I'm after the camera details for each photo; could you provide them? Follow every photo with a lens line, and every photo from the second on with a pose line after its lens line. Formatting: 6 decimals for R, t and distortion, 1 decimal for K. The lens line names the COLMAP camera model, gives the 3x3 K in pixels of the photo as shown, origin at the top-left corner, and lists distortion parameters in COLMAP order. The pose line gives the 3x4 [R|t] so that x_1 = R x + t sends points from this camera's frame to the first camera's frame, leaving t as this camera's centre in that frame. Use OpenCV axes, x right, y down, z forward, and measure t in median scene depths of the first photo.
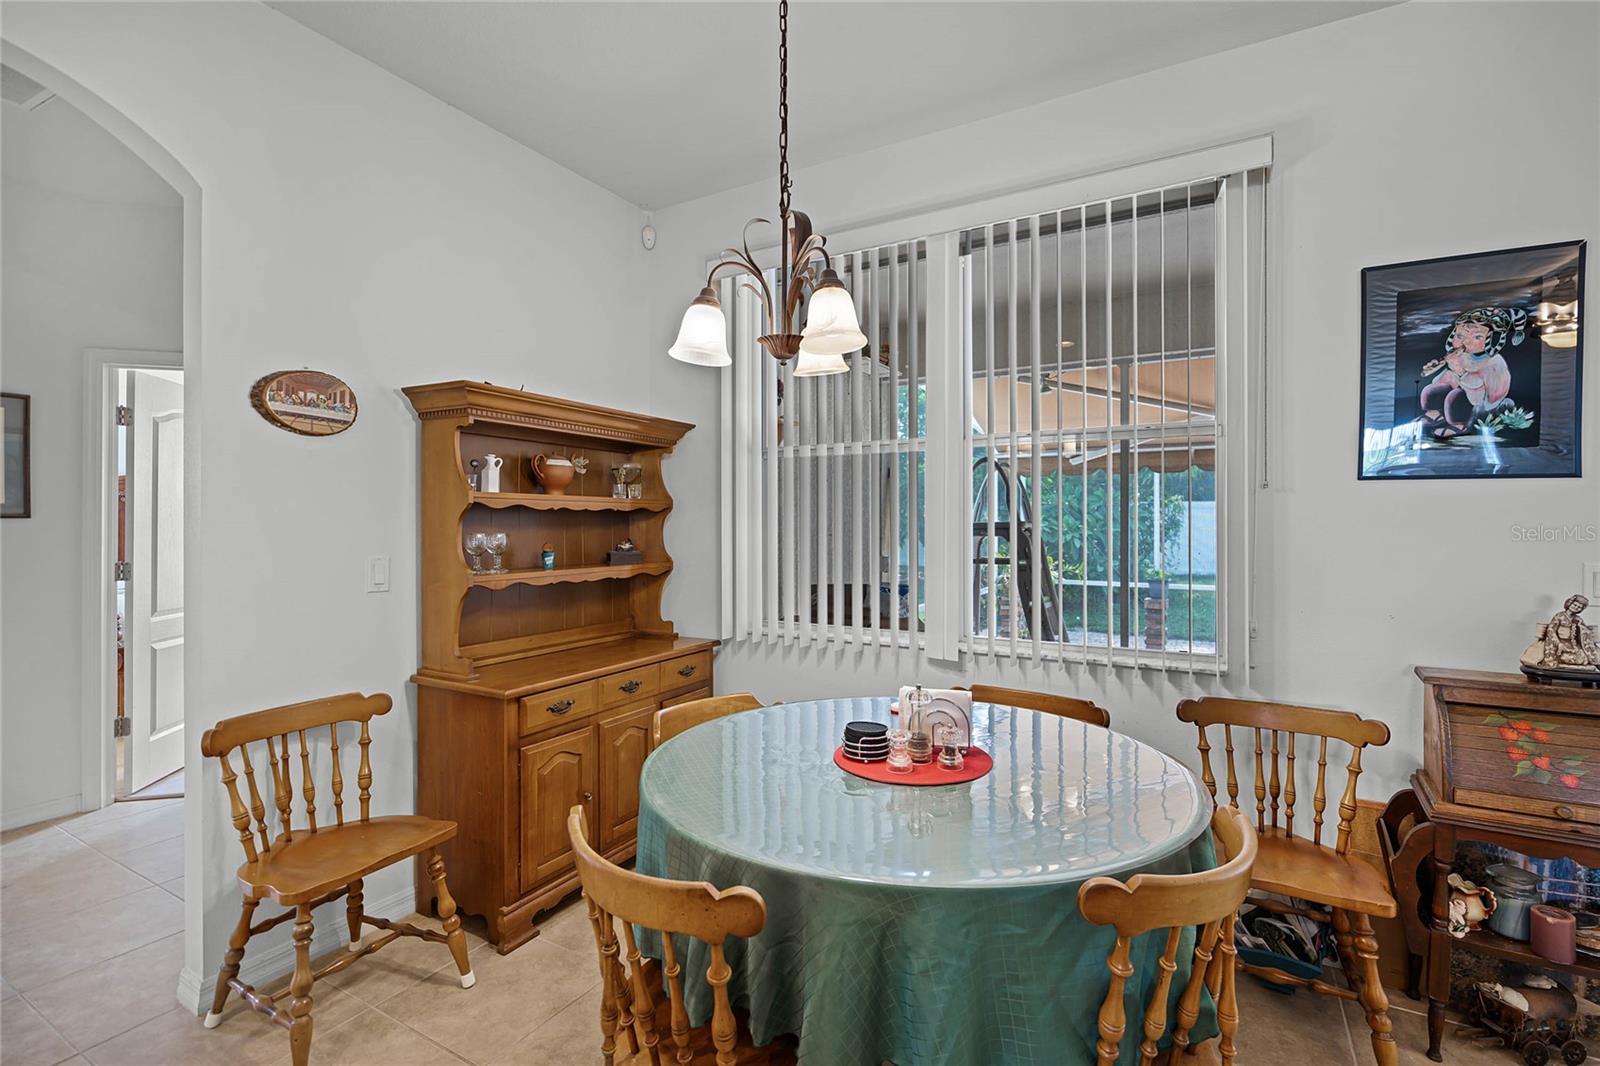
lens RADIAL K [[727.6, 0, 799.6], [0, 727.6, 532.3], [0, 0, 1]] dist [0.004946, -0.000767]
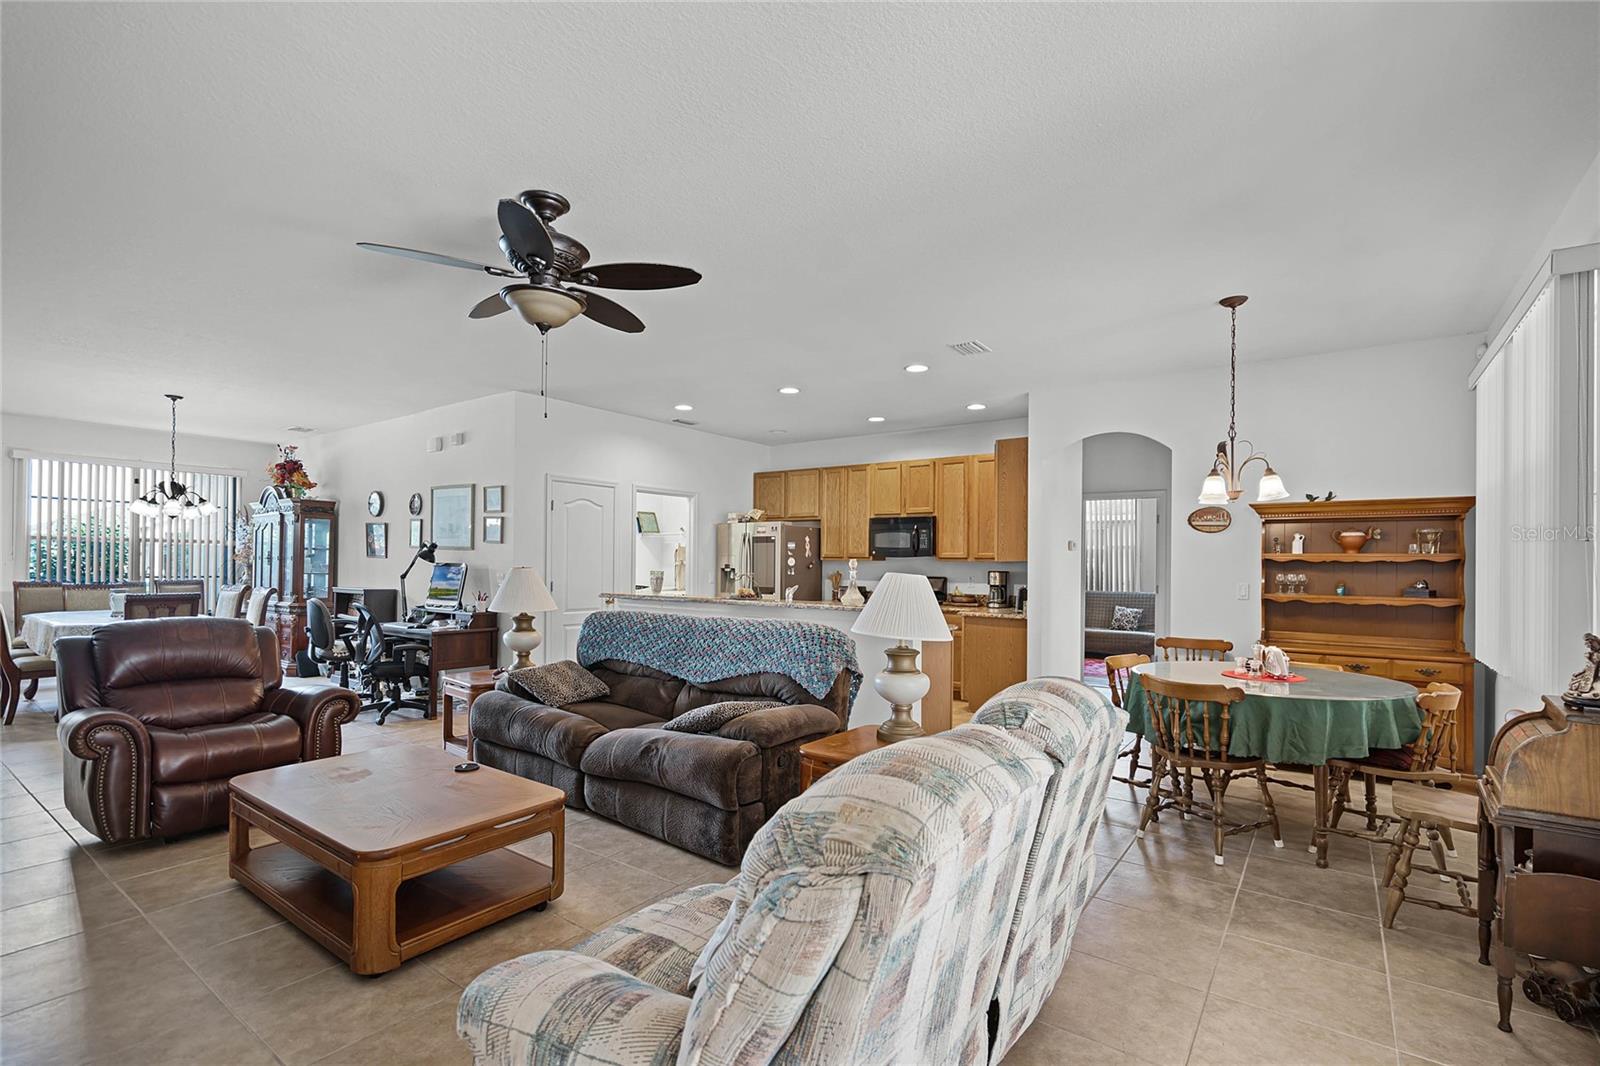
lens RADIAL K [[727.6, 0, 799.2], [0, 727.6, 548.1], [0, 0, 1]] dist [0.004946, -0.000767]
pose [[-0.117337, -0.015182, -0.992976, 1.603050], [-0.013055, 0.999820, -0.013744, -0.023634], [0.993006, 0.011351, -0.117514, -0.089290]]
